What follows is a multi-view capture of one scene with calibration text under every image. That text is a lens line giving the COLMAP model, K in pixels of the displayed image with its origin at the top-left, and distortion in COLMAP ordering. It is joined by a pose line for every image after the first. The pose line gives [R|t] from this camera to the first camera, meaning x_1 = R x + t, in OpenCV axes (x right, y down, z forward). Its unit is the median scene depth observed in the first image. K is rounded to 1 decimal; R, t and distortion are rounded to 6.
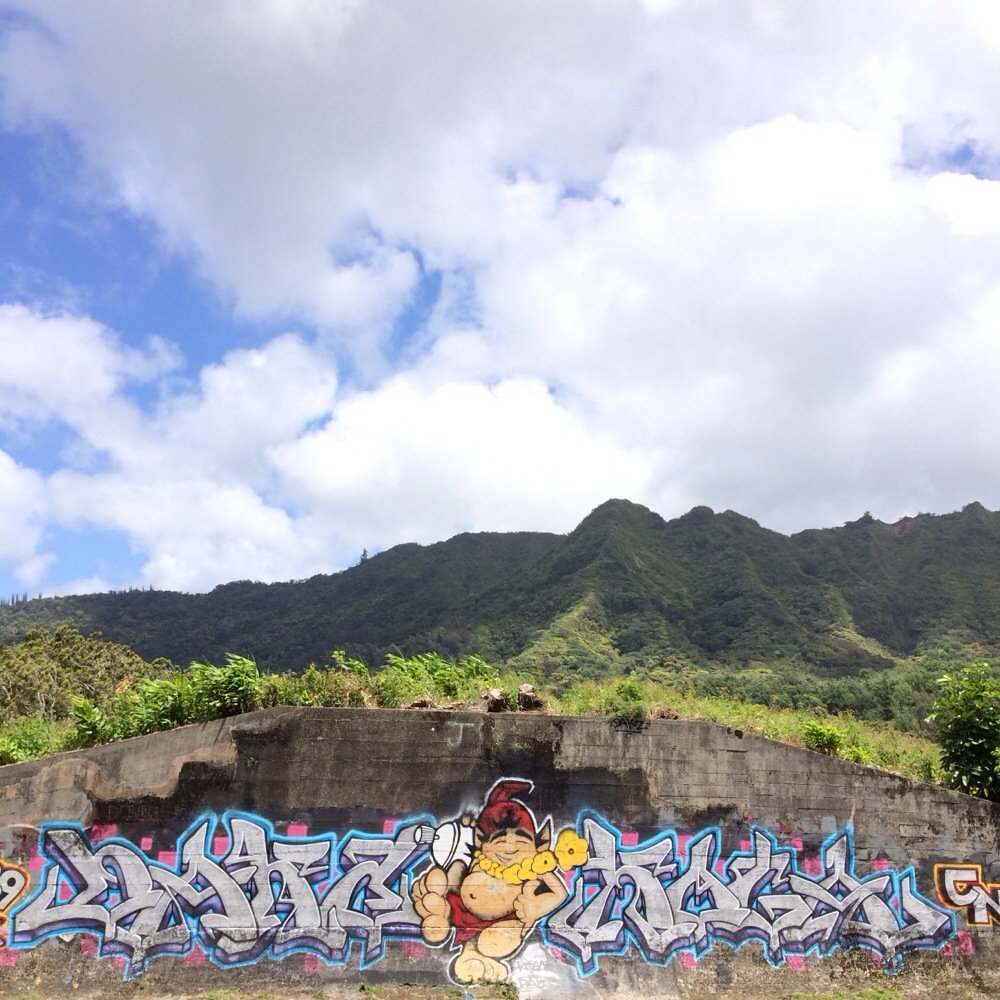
lens RADIAL K [[1112.8, 0, 501.6], [0, 1112.8, 523.1], [0, 0, 1]] dist [0.057495, -0.029898]
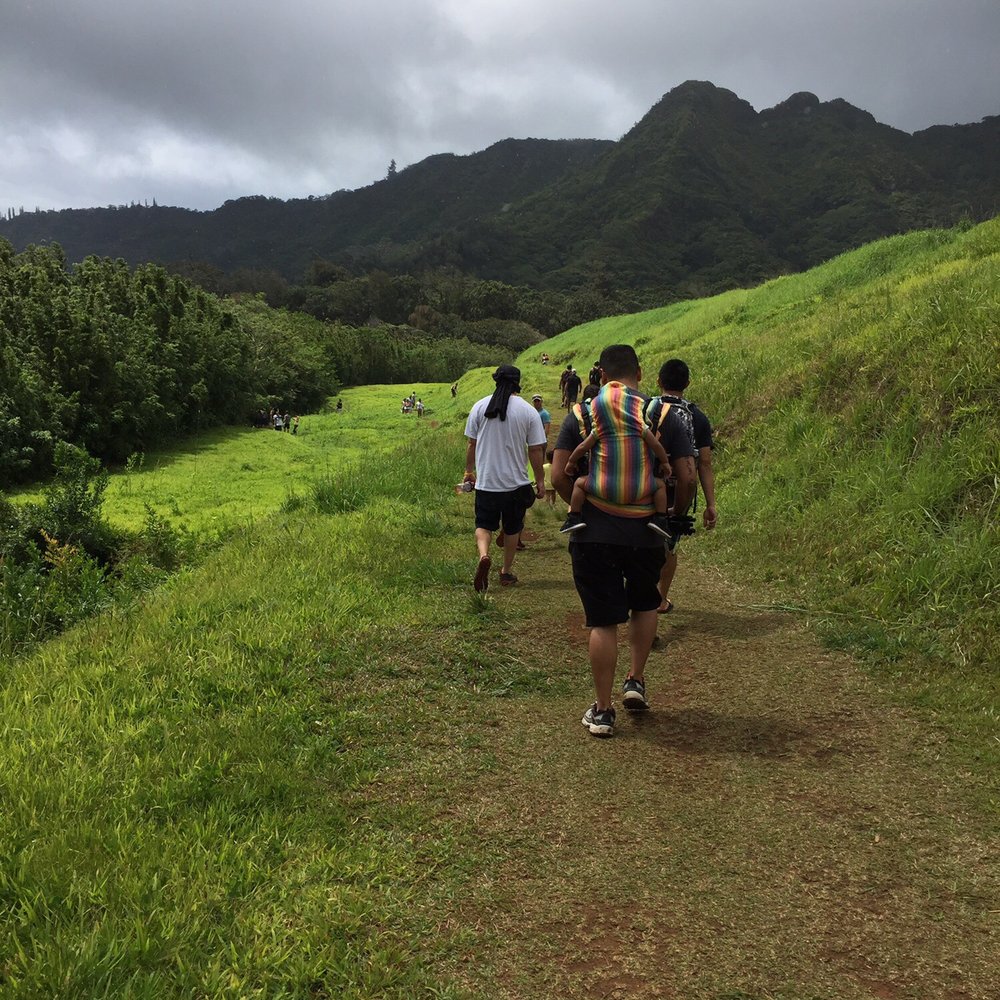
lens RADIAL K [[1112.8, 0, 501.6], [0, 1112.8, 523.1], [0, 0, 1]] dist [0.057495, -0.029898]
pose [[0.998583, 0.029342, -0.044407, 0.010559], [-0.014342, 0.951800, 0.306383, 0.034878], [0.051257, -0.305311, 0.950872, 0.142969]]
